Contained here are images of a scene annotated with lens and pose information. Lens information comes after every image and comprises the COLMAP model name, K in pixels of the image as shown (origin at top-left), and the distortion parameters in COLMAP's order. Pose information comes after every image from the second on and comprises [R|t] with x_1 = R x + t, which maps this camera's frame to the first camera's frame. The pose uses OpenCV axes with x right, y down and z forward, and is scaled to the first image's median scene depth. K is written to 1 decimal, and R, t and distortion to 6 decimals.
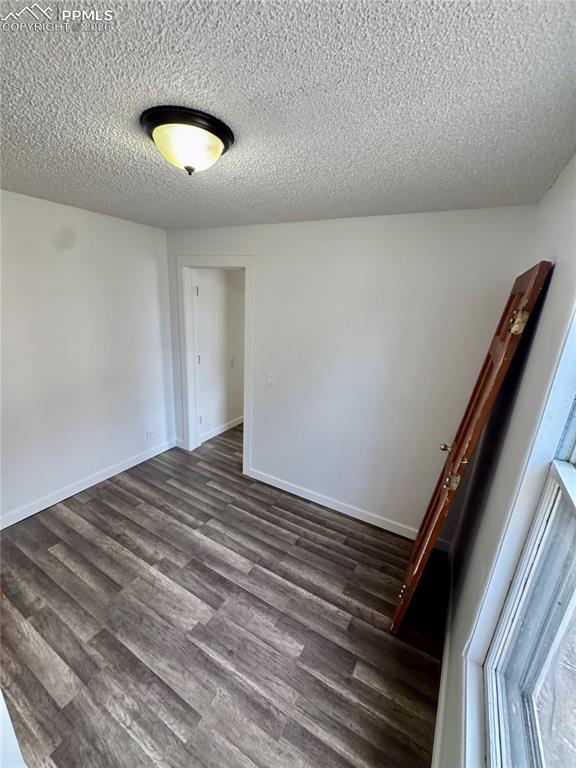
lens RADIAL K [[306.4, 0, 288.0], [0, 306.4, 384.0], [0, 0, 1]] dist [-0.004920, -0.000106]
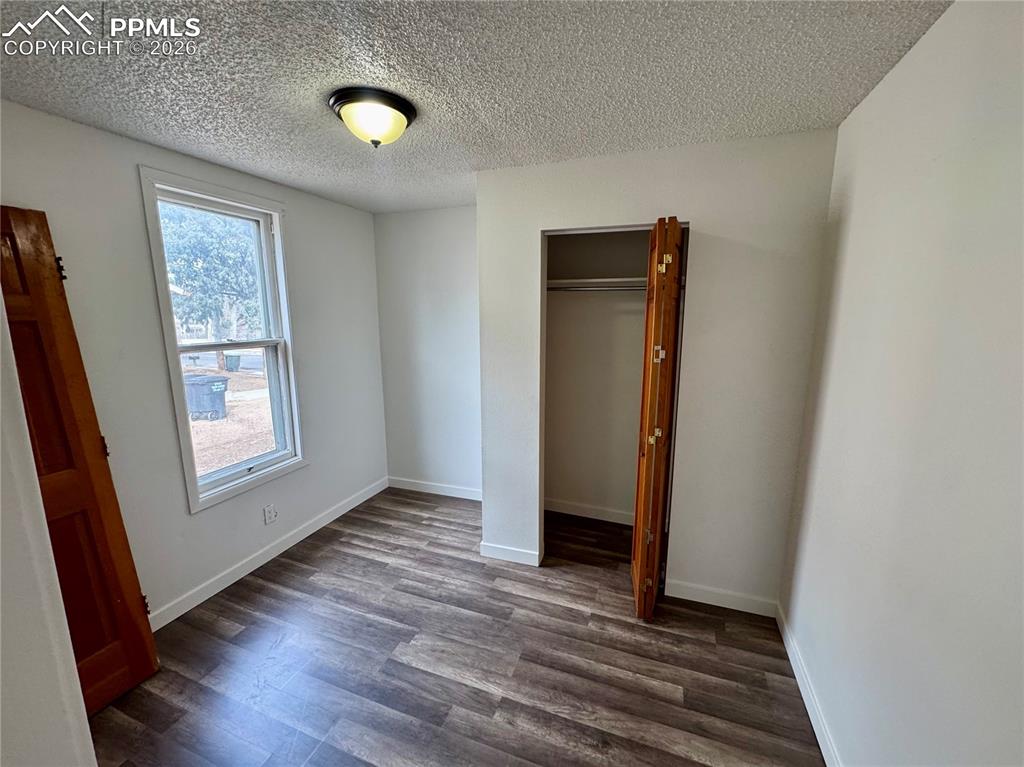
lens RADIAL K [[399.2, 0, 512.0], [0, 399.2, 383.5], [0, 0, 1]] dist [-0.000199, 0.000045]
pose [[-0.984249, -0.016267, -0.176040, -0.347322], [-0.094202, 0.890879, 0.444366, -0.382081], [0.149602, 0.453950, -0.878379, 1.602320]]
